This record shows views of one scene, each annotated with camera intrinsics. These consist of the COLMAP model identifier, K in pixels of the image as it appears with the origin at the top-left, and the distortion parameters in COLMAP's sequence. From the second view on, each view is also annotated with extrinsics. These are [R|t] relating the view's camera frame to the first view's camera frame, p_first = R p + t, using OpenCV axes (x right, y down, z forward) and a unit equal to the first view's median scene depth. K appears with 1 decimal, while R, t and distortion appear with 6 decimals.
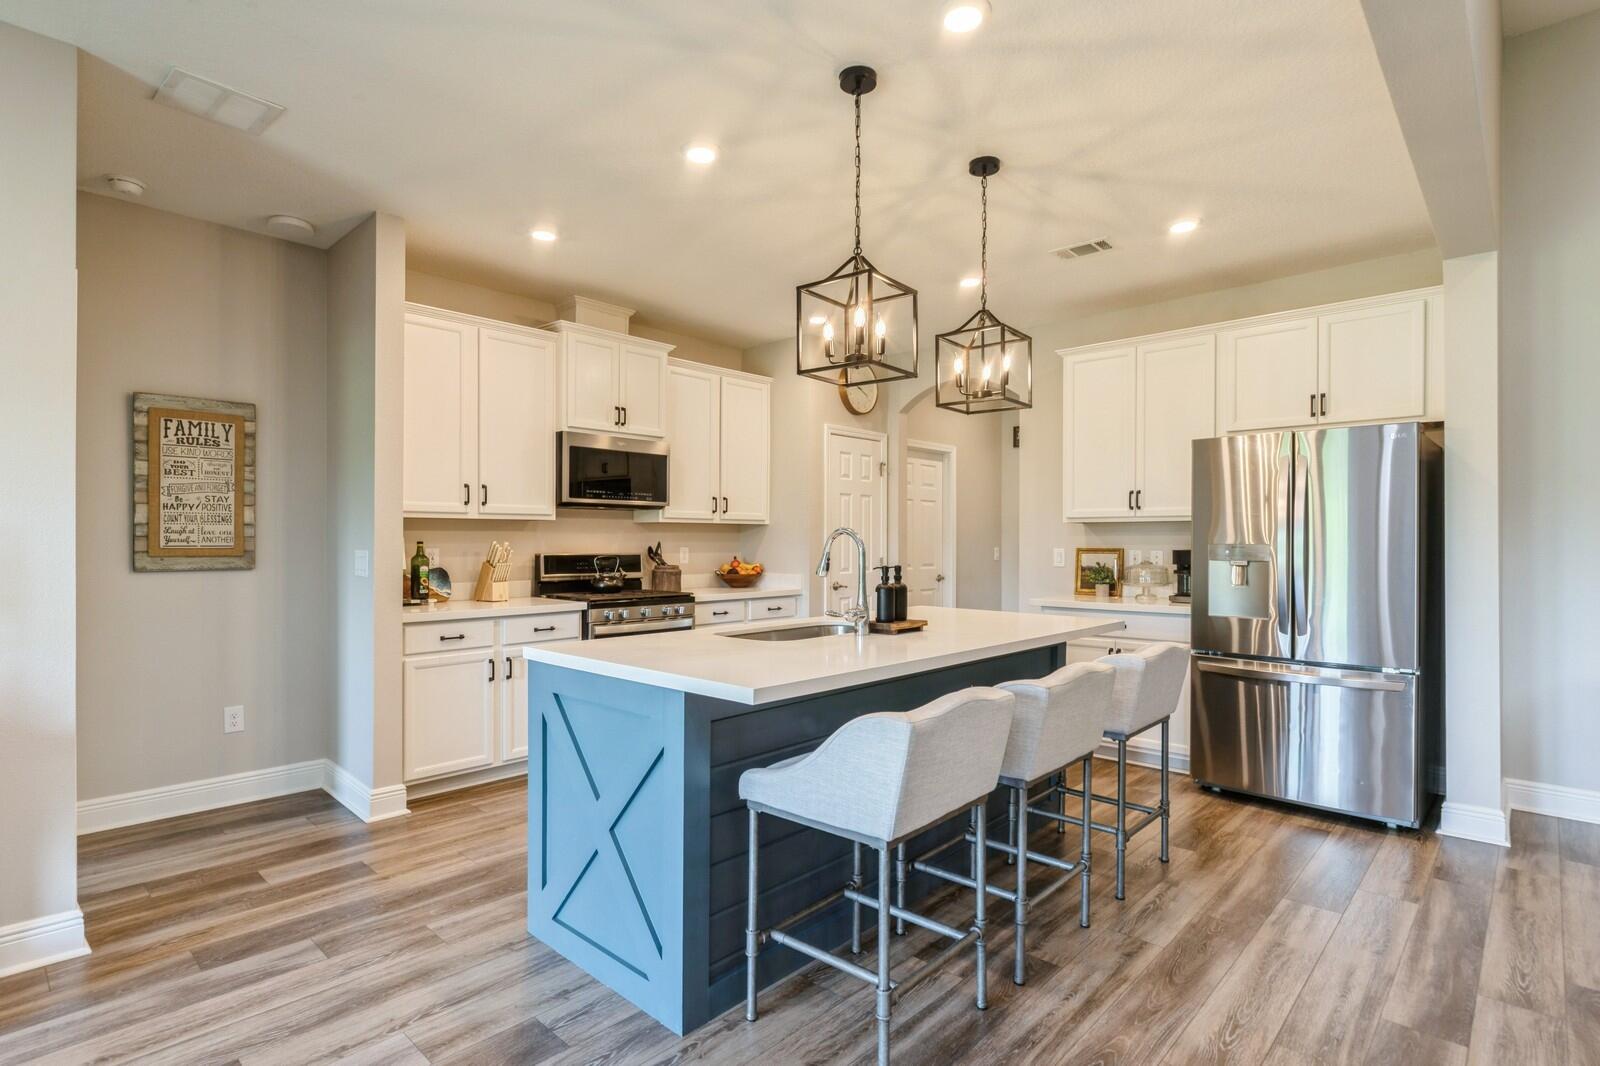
lens RADIAL K [[817.7, 0, 800.0], [0, 817.7, 533.0], [0, 0, 1]] dist [-0.002906, -0.000316]
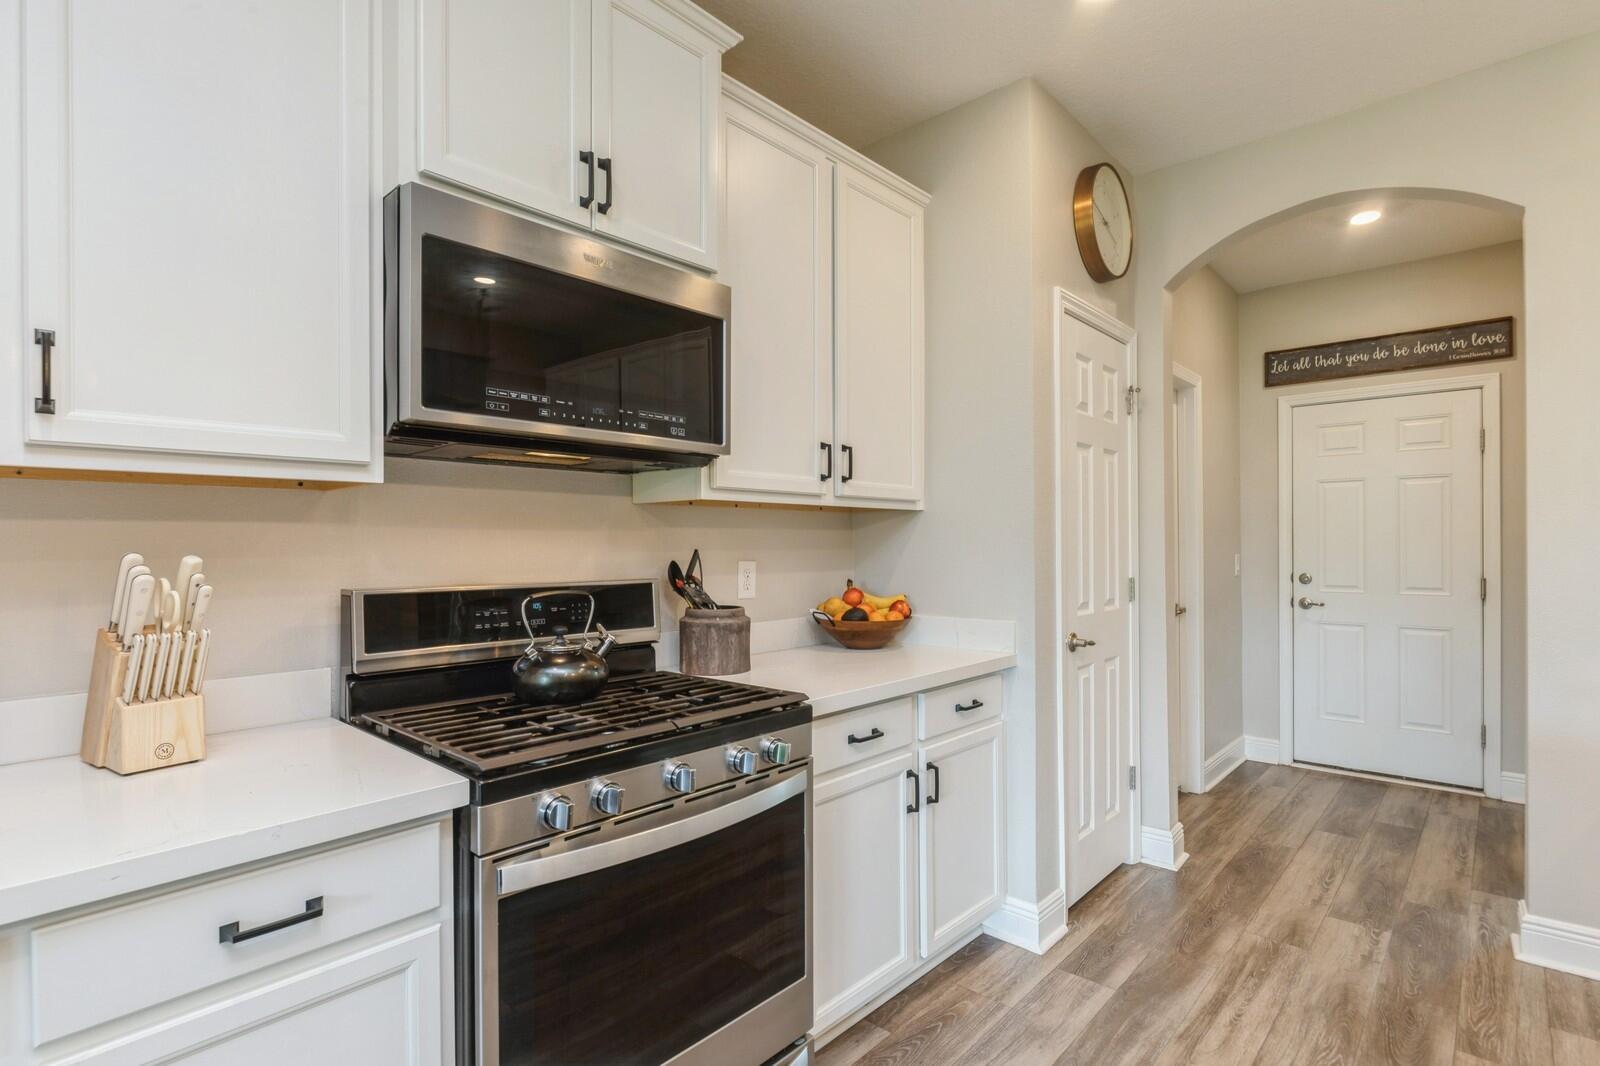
lens RADIAL K [[777.8, 0, 802.0], [0, 777.8, 545.9], [0, 0, 1]] dist [-0.024818, -0.000222]
pose [[0.999695, -0.006095, 0.023923, -0.138925], [0.005828, 0.999920, 0.011206, 0.005067], [-0.023990, -0.011063, 0.999651, 0.659313]]
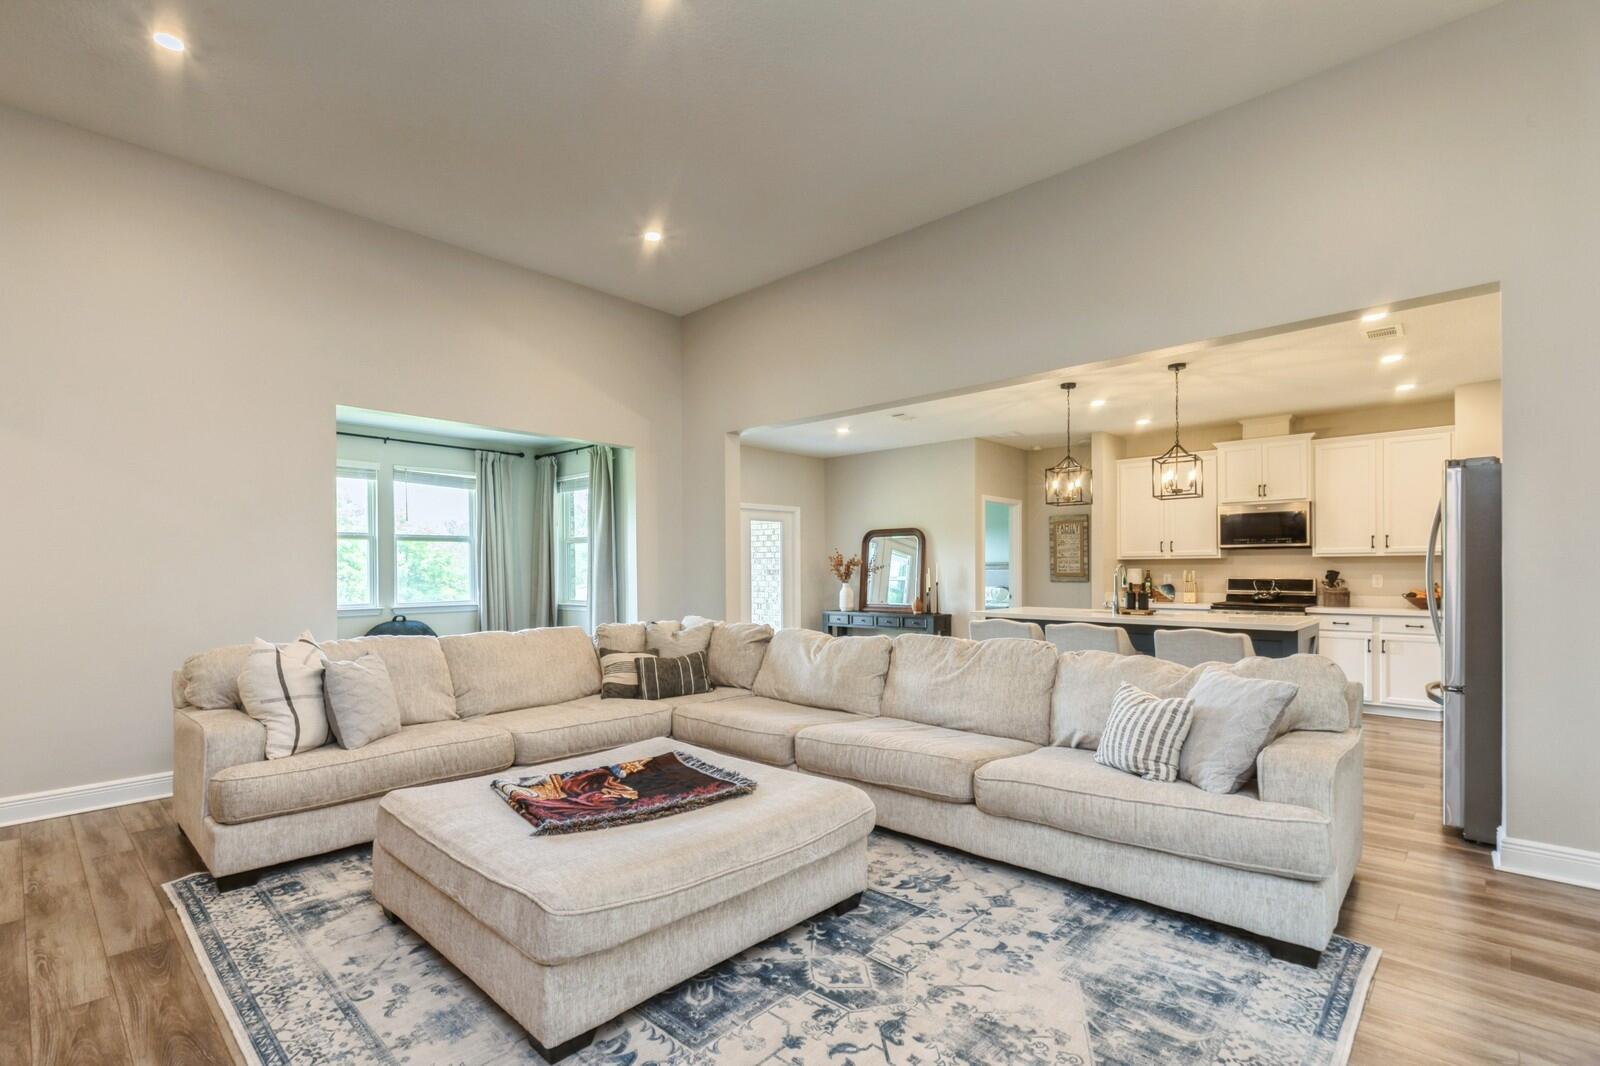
lens RADIAL K [[741.3, 0, 799.4], [0, 741.3, 573.7], [0, 0, 1]] dist [0.001710, 0.000238]
pose [[0.003673, 0.002375, -0.999990, 1.165043], [0.010144, 0.999946, 0.002412, 0.003907], [0.999942, -0.010152, 0.003649, 0.100471]]
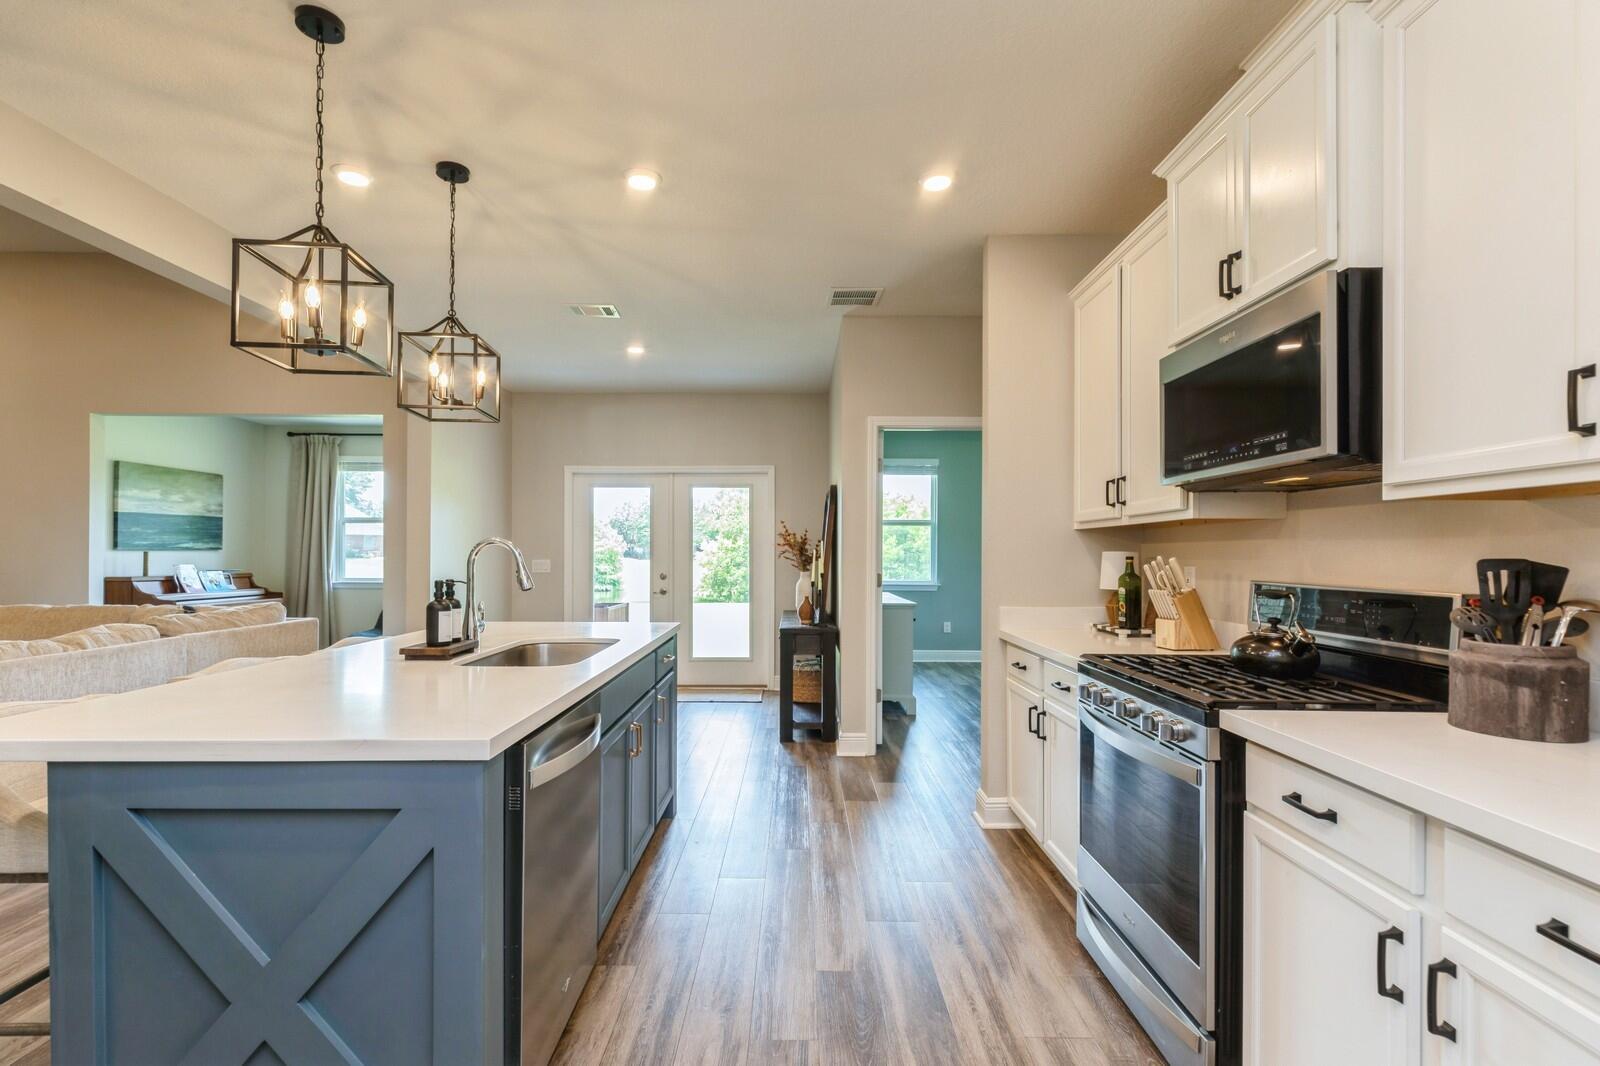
lens RADIAL K [[720.6, 0, 800.0], [0, 720.6, 533.0], [0, 0, 1]] dist [0.001566, 0.000270]
pose [[-0.726837, -0.022183, -0.686452, 0.217608], [0.002901, 0.999370, -0.035367, 0.010275], [0.686804, -0.027698, -0.726315, 1.098721]]
